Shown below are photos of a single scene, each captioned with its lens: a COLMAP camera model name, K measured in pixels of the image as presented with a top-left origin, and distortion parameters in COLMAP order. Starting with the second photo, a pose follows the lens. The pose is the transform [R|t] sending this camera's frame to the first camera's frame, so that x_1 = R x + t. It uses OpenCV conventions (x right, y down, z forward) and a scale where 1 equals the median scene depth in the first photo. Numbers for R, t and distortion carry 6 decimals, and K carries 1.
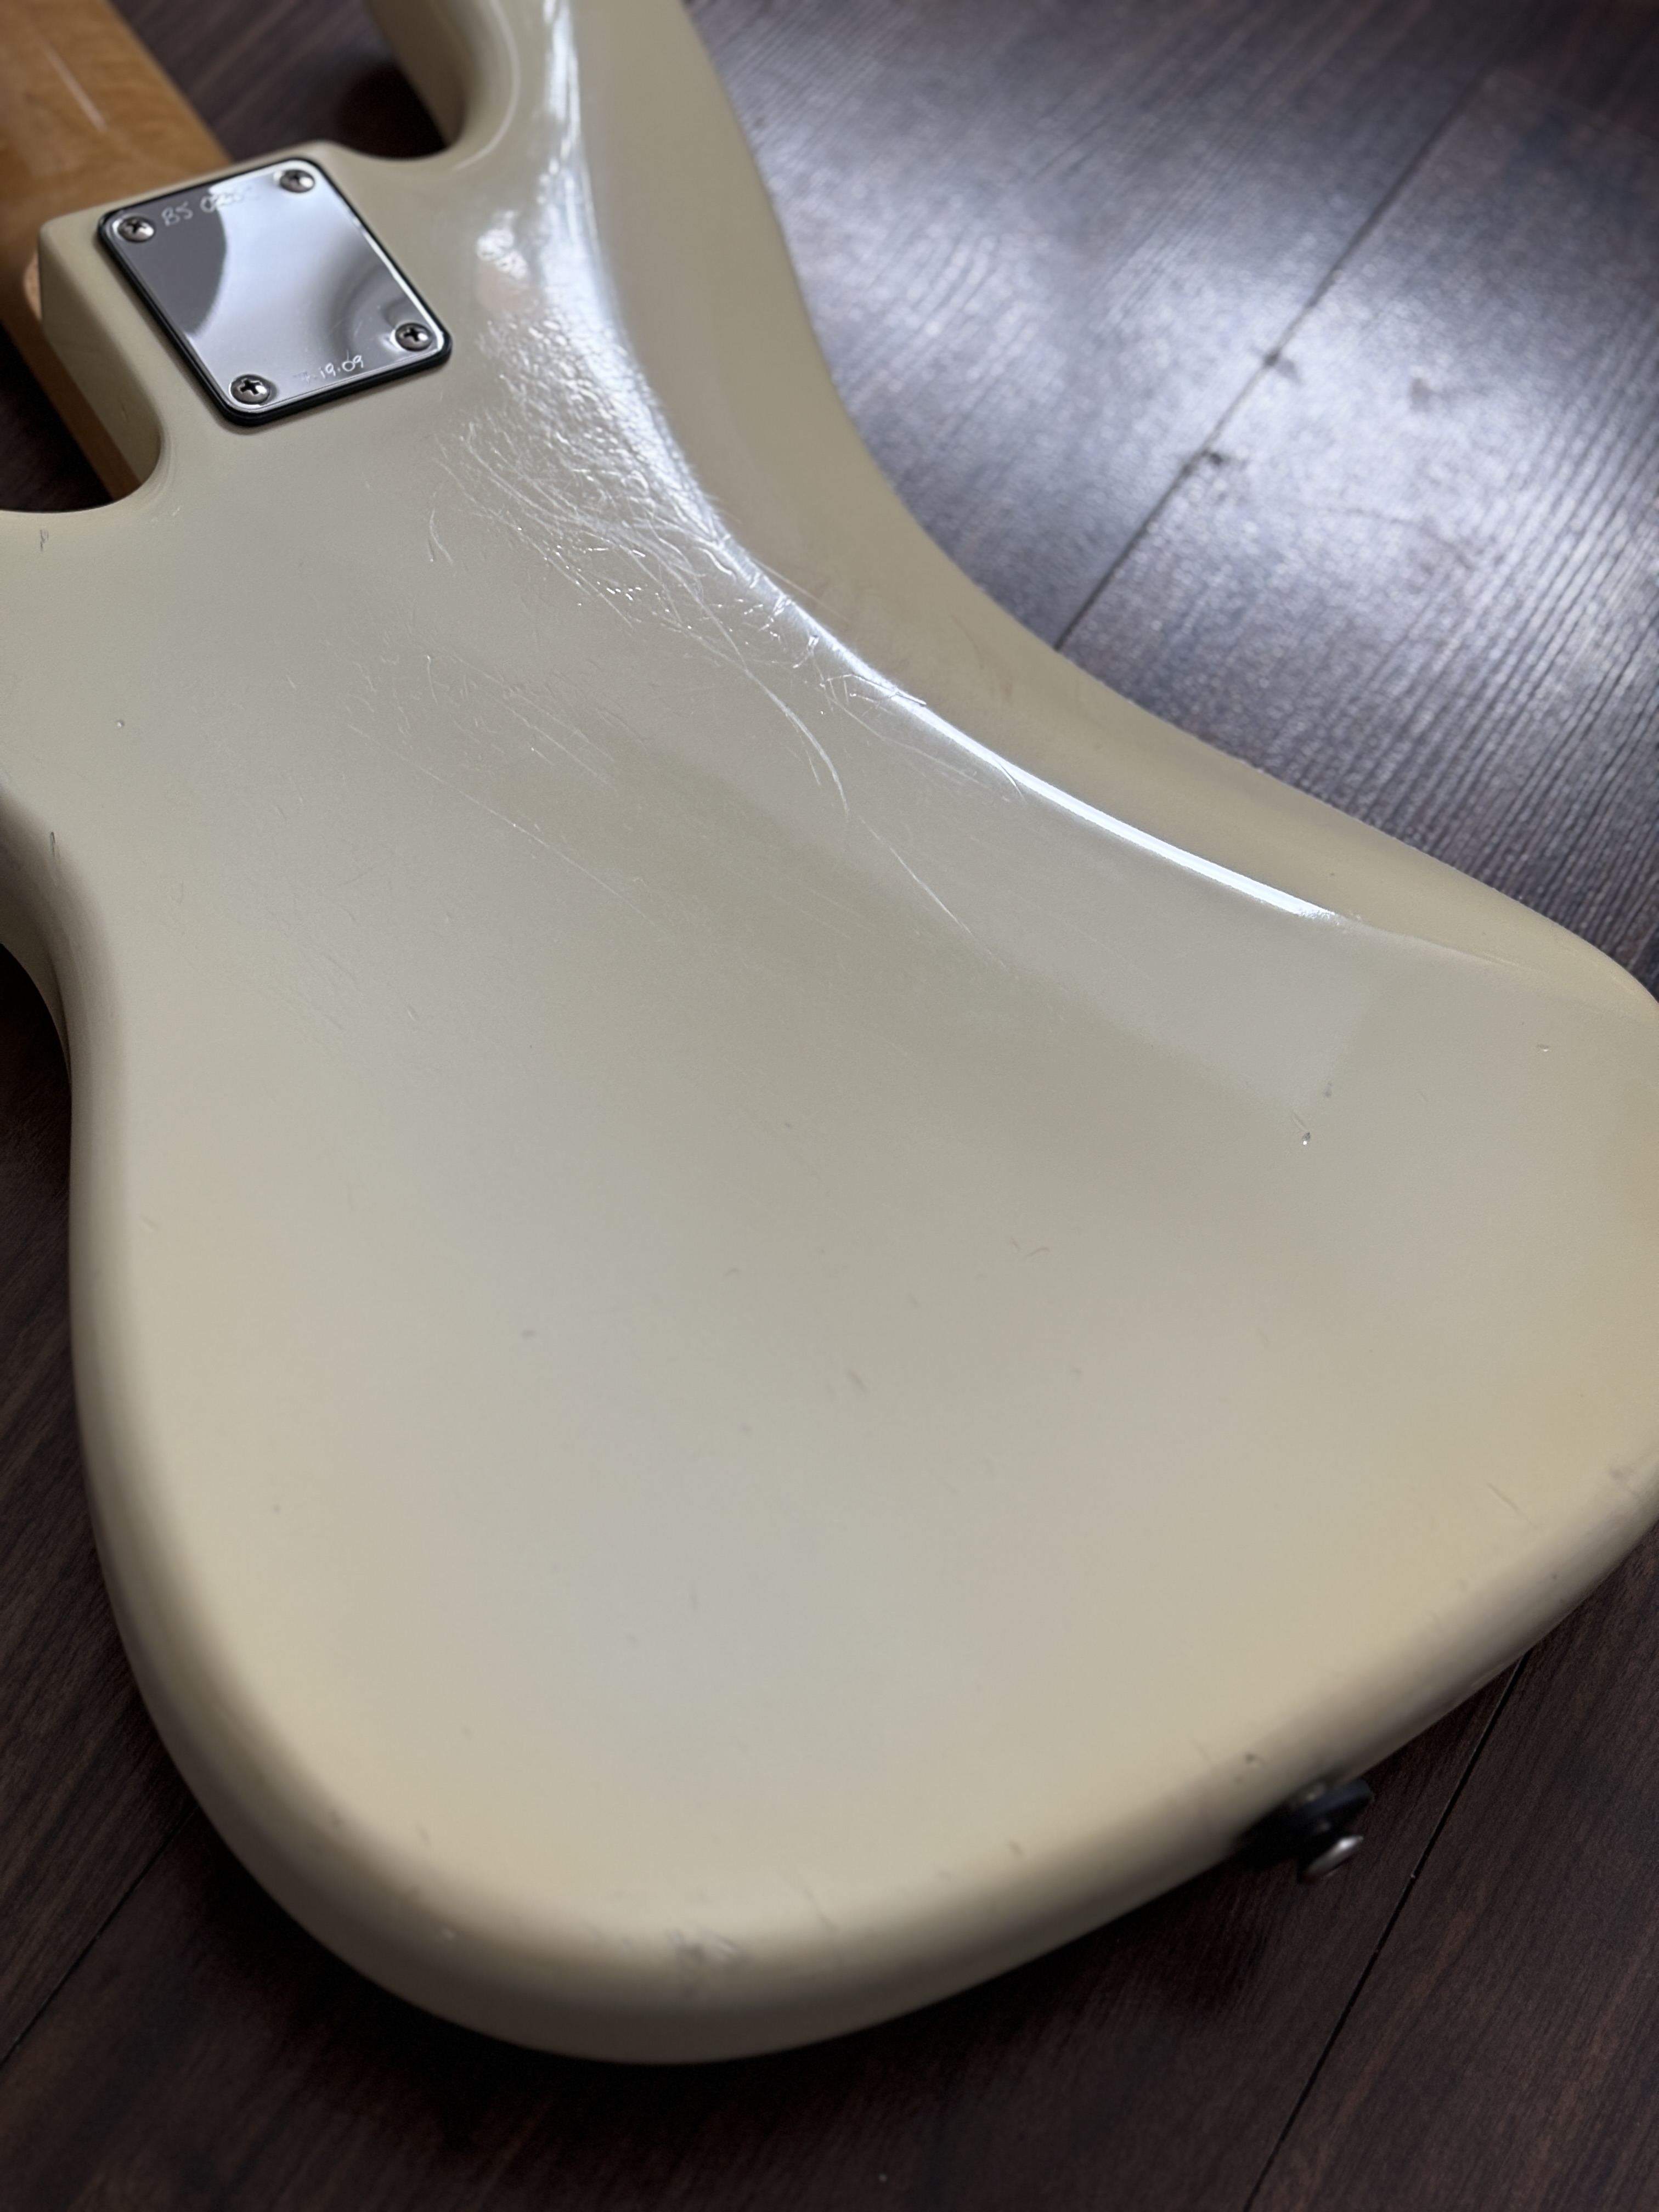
lens RADIAL K [[3356.6, 0, 827.2], [0, 3356.6, 1112.3], [0, 0, 1]] dist [0.215094, -0.913676]
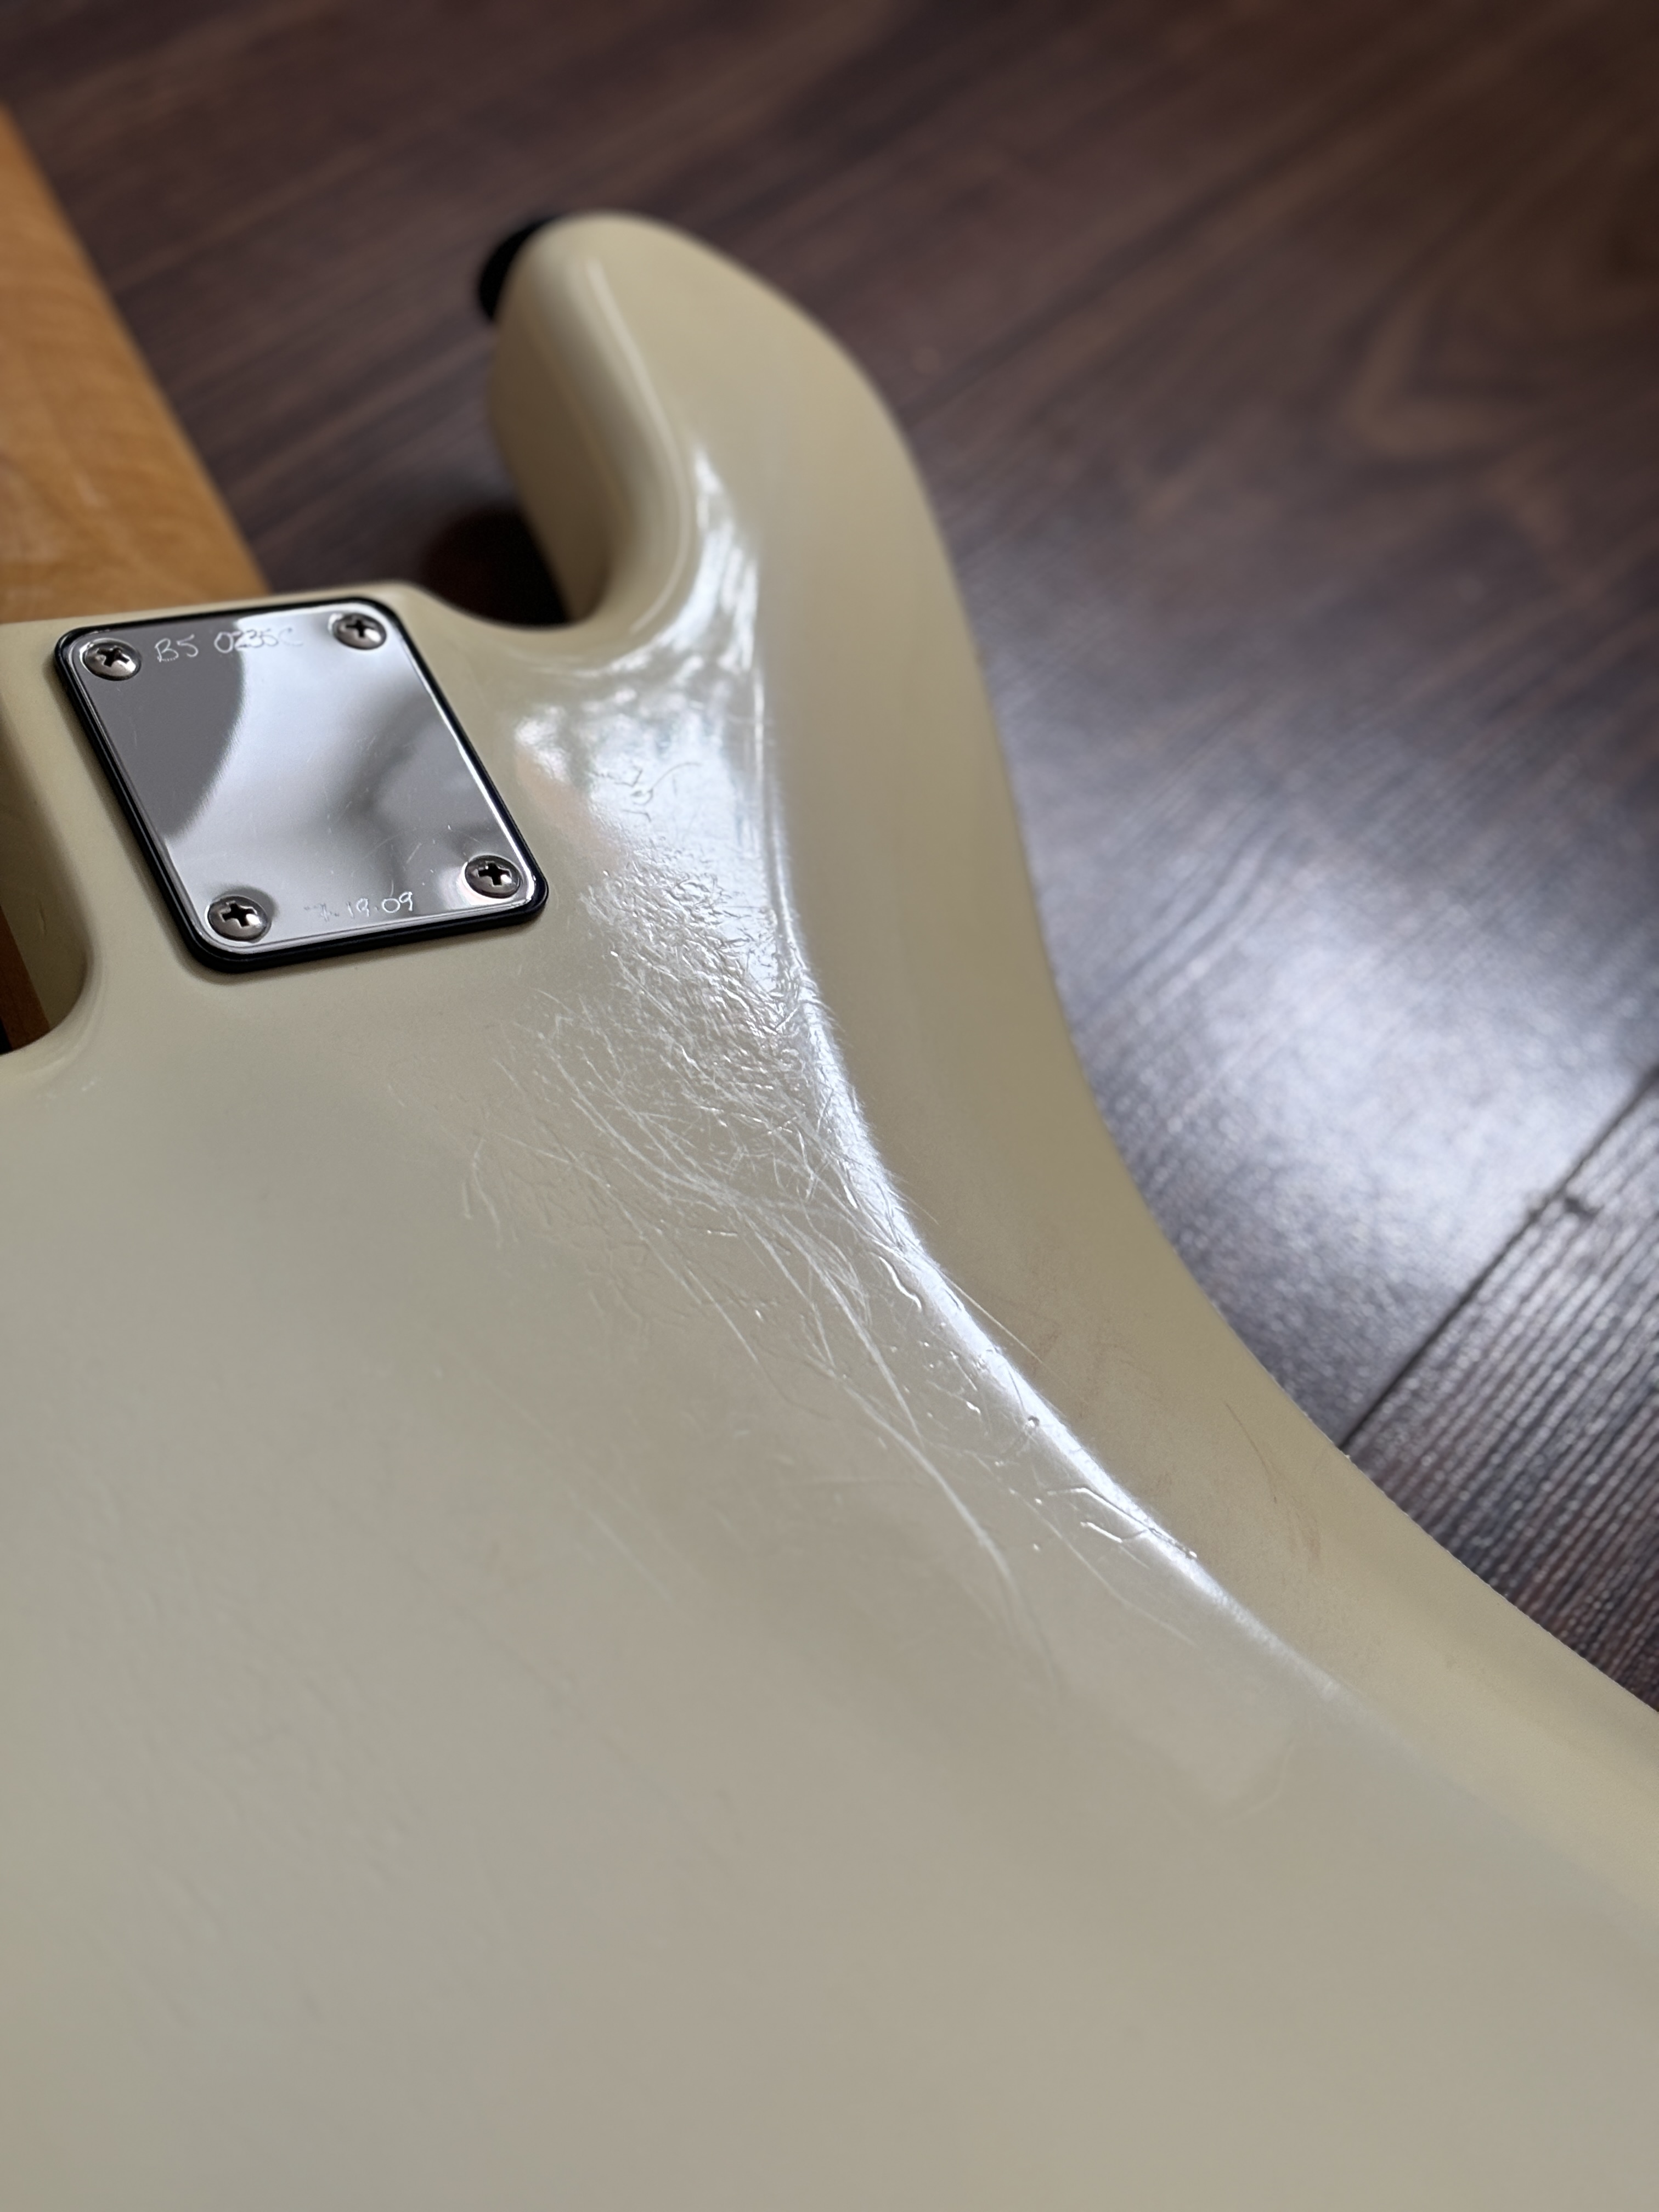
lens RADIAL K [[3356.6, 0, 827.2], [0, 3356.6, 1112.3], [0, 0, 1]] dist [0.215094, -0.913676]
pose [[0.987886, 0.154338, 0.016143, -0.059460], [-0.150114, 0.976813, -0.152652, -0.090085], [-0.039329, 0.148379, 0.988148, 0.339925]]
